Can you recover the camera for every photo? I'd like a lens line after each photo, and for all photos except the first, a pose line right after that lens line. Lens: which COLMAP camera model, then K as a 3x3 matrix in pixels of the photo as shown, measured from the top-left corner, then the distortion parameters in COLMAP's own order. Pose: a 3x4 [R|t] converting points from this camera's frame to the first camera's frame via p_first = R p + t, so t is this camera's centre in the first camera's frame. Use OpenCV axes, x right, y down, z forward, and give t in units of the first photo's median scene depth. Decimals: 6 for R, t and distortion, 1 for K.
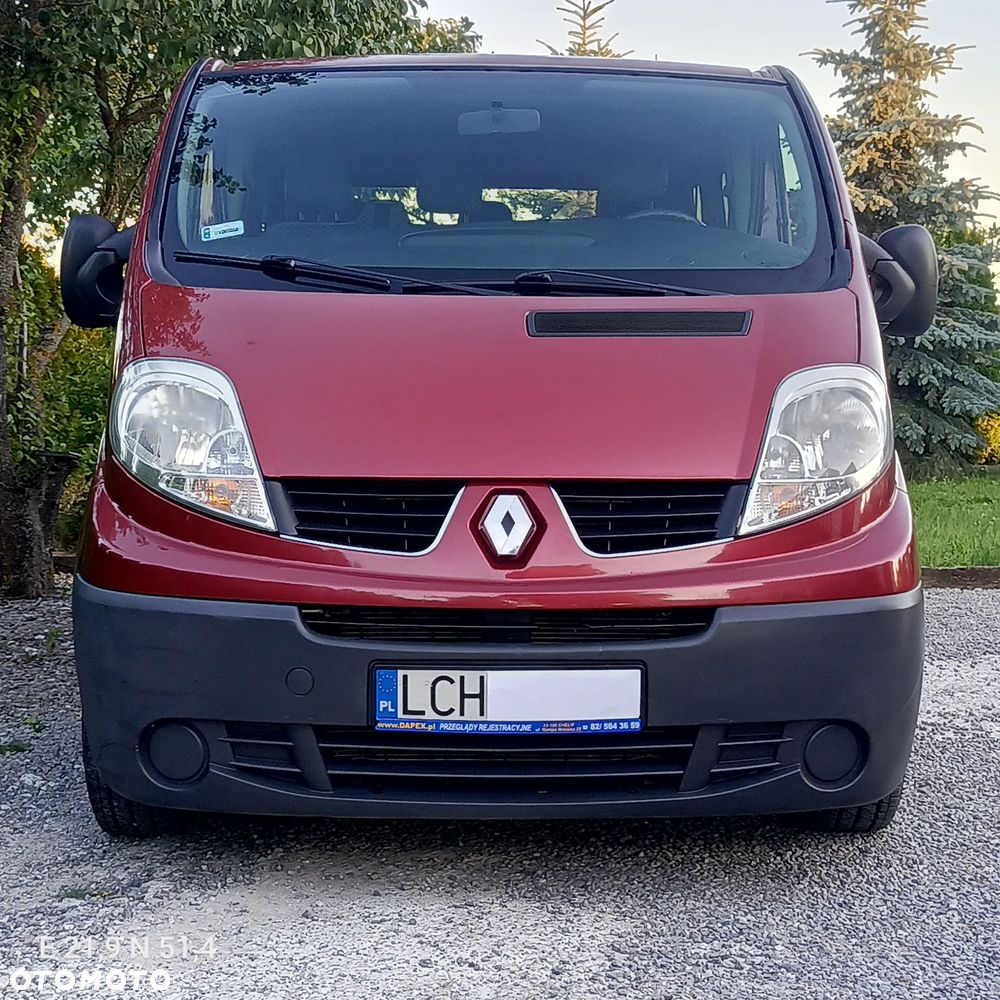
lens RADIAL K [[1879.7, 0, 501.8], [0, 1879.7, 505.4], [0, 0, 1]] dist [0.118646, 0.000000]
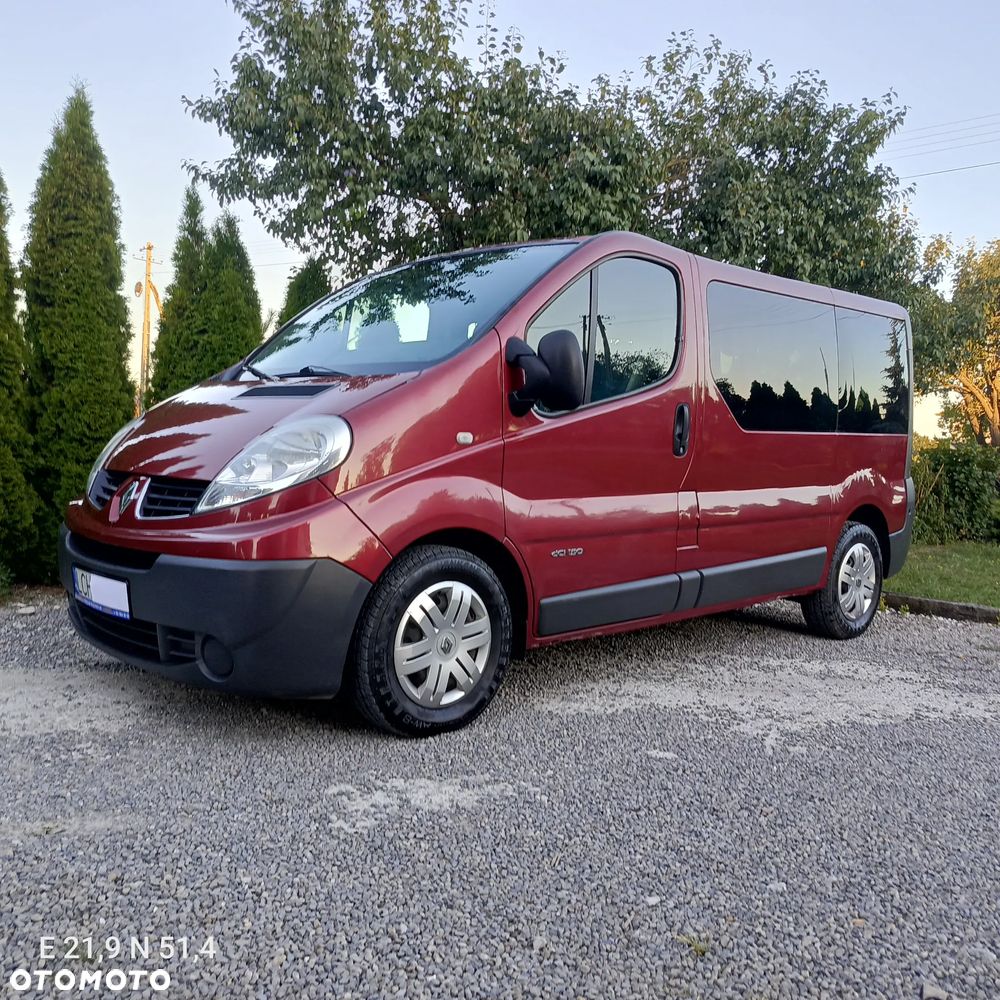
lens RADIAL K [[958.8, 0, 510.8], [0, 958.8, 524.8], [0, 0, 1]] dist [0.017201, 0.000000]
pose [[0.667830, 0.083658, -0.739597, 0.965825], [-0.099844, 0.994752, 0.022364, -0.023334], [0.737587, 0.058909, 0.672678, 0.655913]]
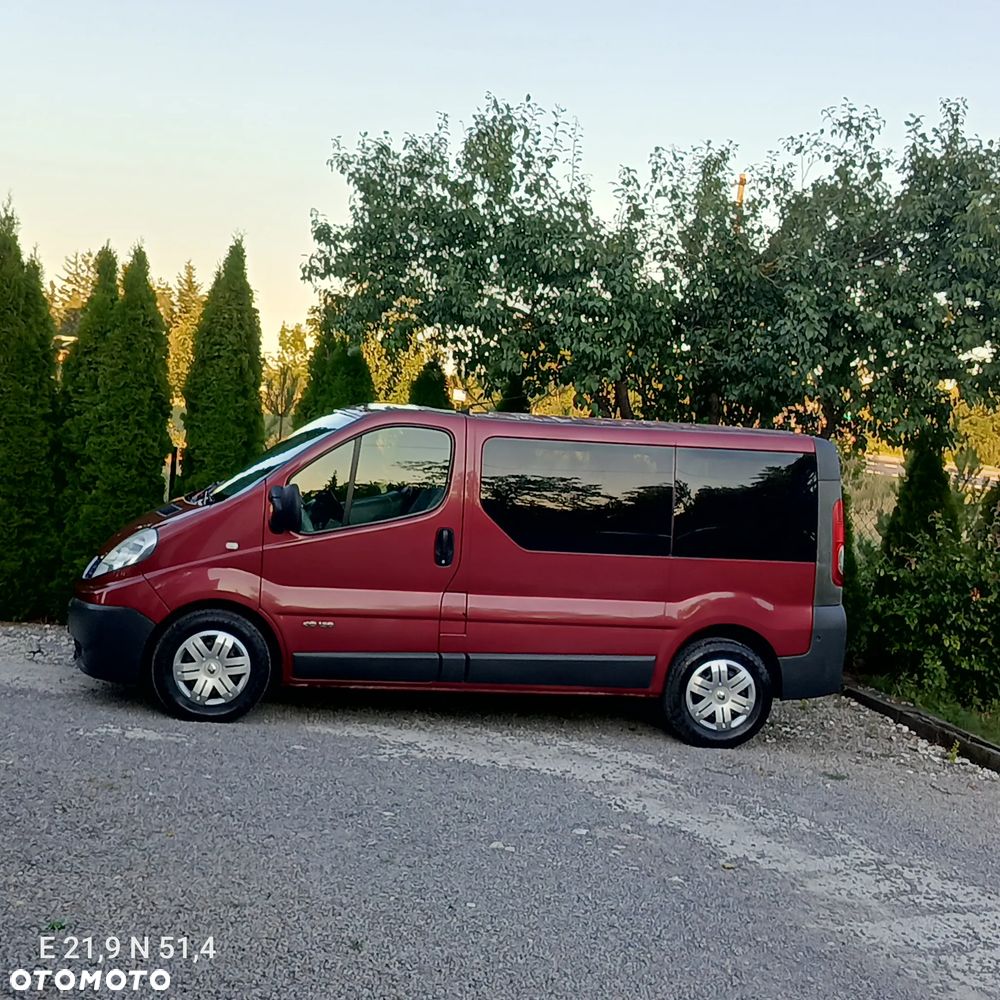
lens RADIAL K [[1879.7, 0, 500.7], [0, 1879.7, 506.4], [0, 0, 1]] dist [0.118646, 0.000000]
pose [[0.157276, 0.051272, -0.986223, 3.284818], [-0.165381, 0.985916, 0.024882, -0.288273], [0.973609, 0.159189, 0.163540, 1.158946]]
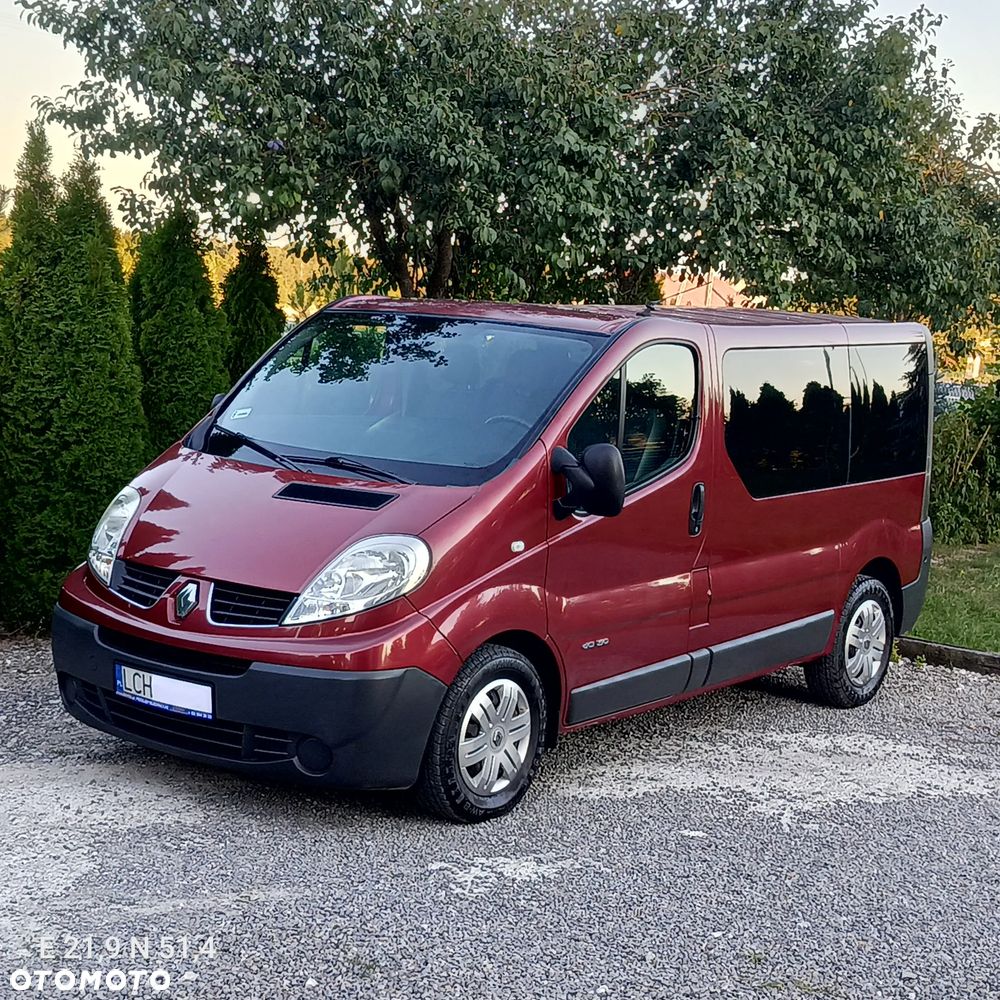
lens RADIAL K [[1879.7, 0, 547.8], [0, 1879.7, 518.7], [0, 0, 1]] dist [0.118646, 0.000000]
pose [[0.786571, 0.121612, -0.605406, 1.444663], [-0.114424, 0.992141, 0.050632, -0.210904], [0.606805, 0.029447, 0.794305, -0.288772]]
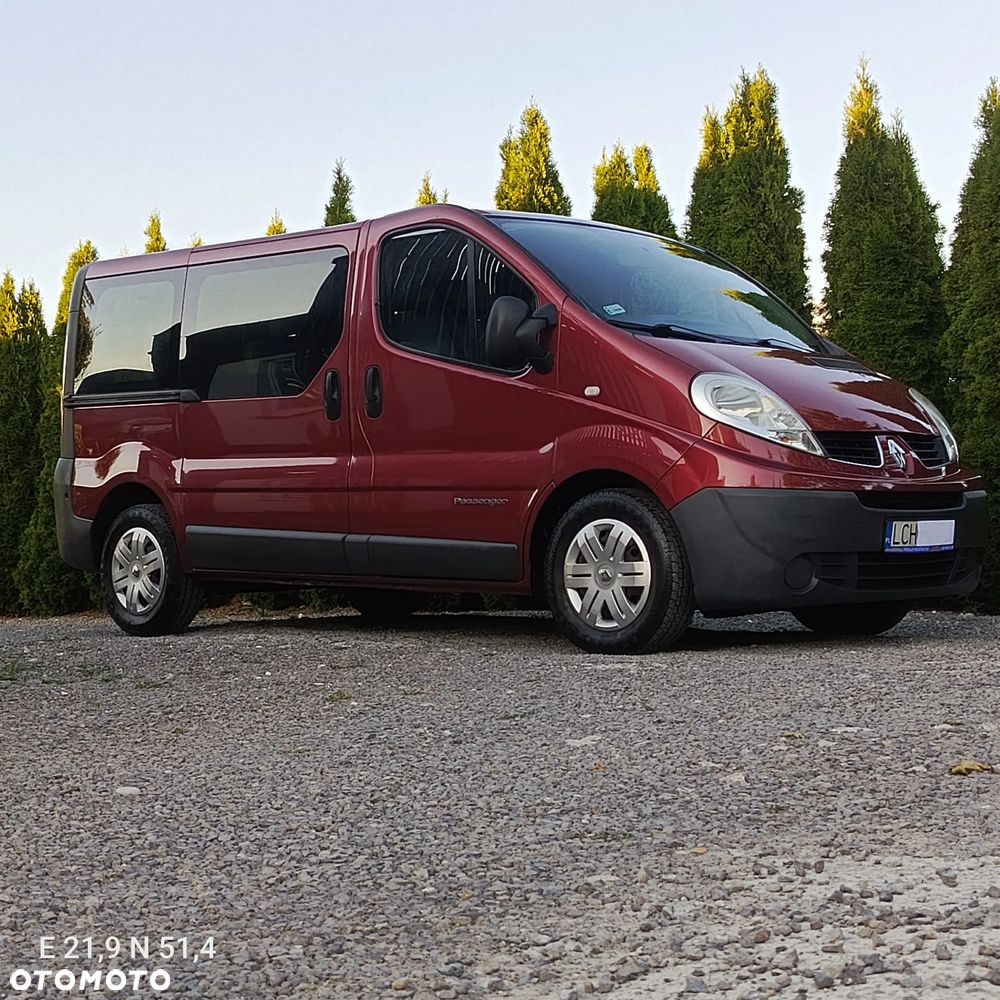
lens RADIAL K [[1879.7, 0, 496.6], [0, 1879.7, 508.4], [0, 0, 1]] dist [0.118646, 0.000000]
pose [[0.706291, -0.012831, 0.707805, -1.776944], [0.076927, 0.995306, -0.058720, 0.158439], [-0.703729, 0.095923, 0.703963, -0.128879]]
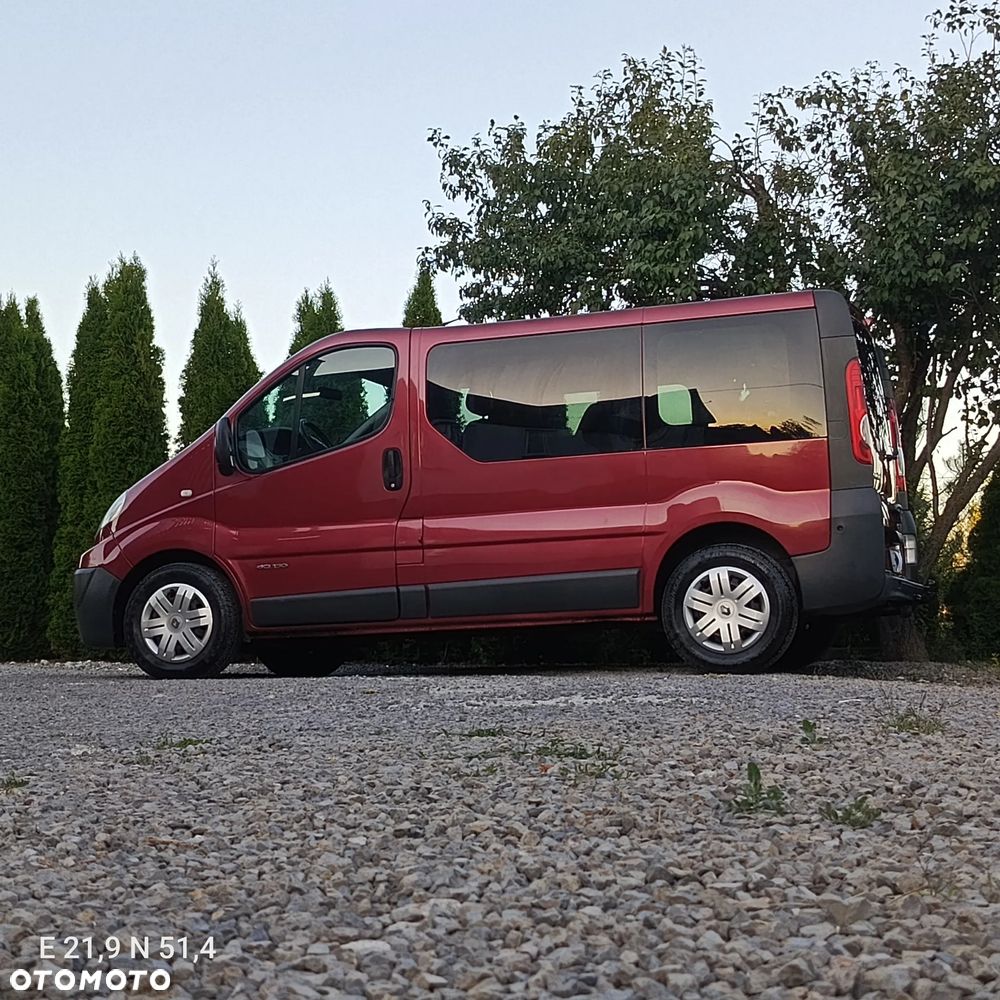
lens RADIAL K [[1879.7, 0, 505.0], [0, 1879.7, 504.8], [0, 0, 1]] dist [0.118646, 0.000000]
pose [[-0.337301, -0.092577, -0.936834, 2.805446], [-0.073095, 0.994724, -0.071980, 0.111539], [0.938555, 0.044198, -0.342288, 2.703709]]
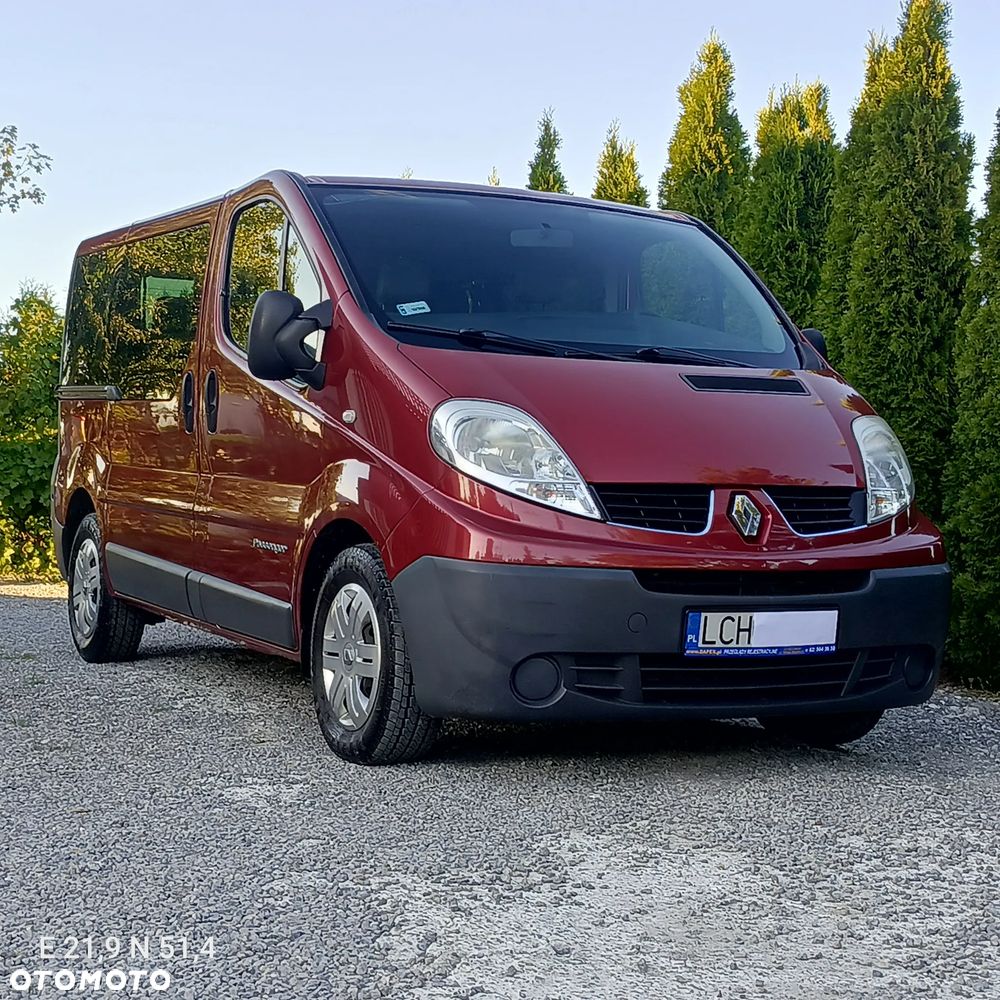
lens RADIAL K [[1879.7, 0, 506.1], [0, 1879.7, 493.2], [0, 0, 1]] dist [0.118646, 0.000000]
pose [[0.905460, 0.007967, 0.424357, -0.801181], [0.016212, 0.998445, -0.053336, 0.069633], [-0.424122, 0.055174, 0.903923, -0.250541]]
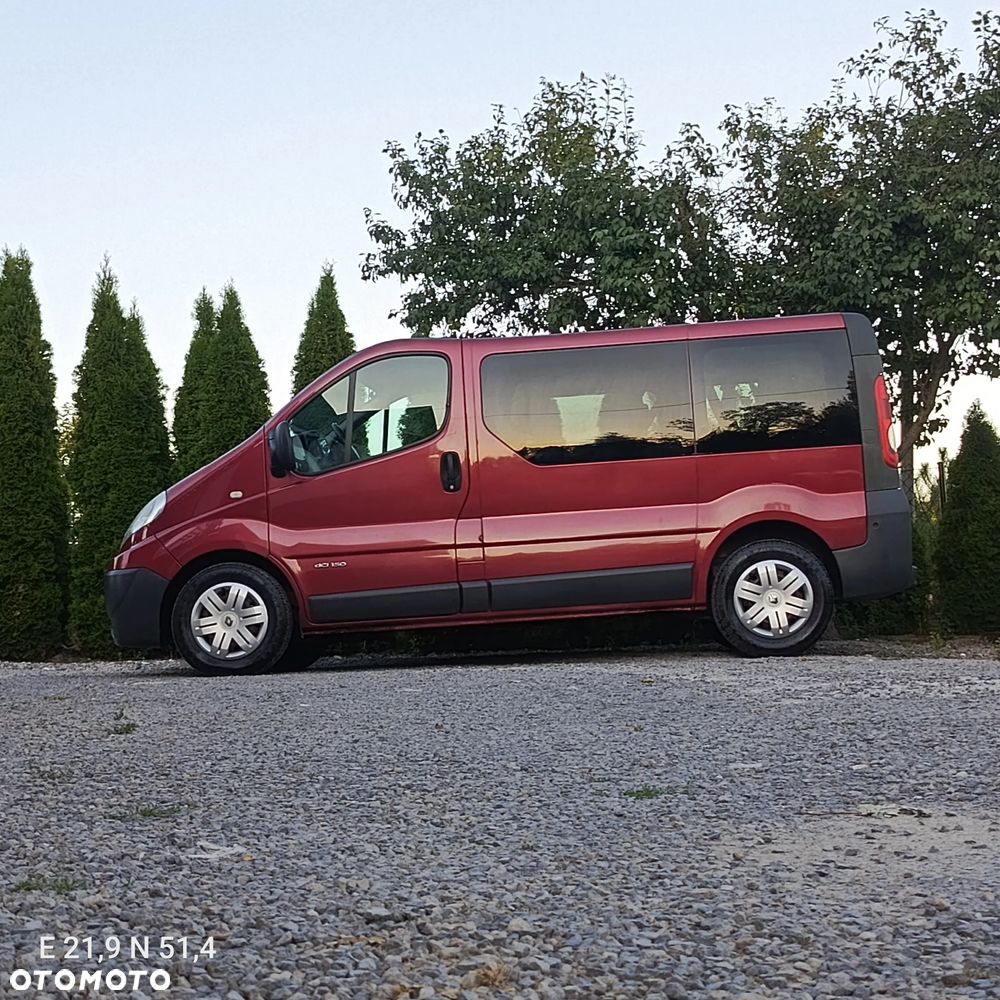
lens RADIAL K [[1879.7, 0, 507.1], [0, 1879.7, 505.5], [0, 0, 1]] dist [0.118646, 0.000000]
pose [[-0.076705, -0.081845, -0.993689, 3.177481], [-0.048324, 0.995759, -0.078285, 0.150240], [0.995882, 0.042014, -0.080334, 1.912062]]
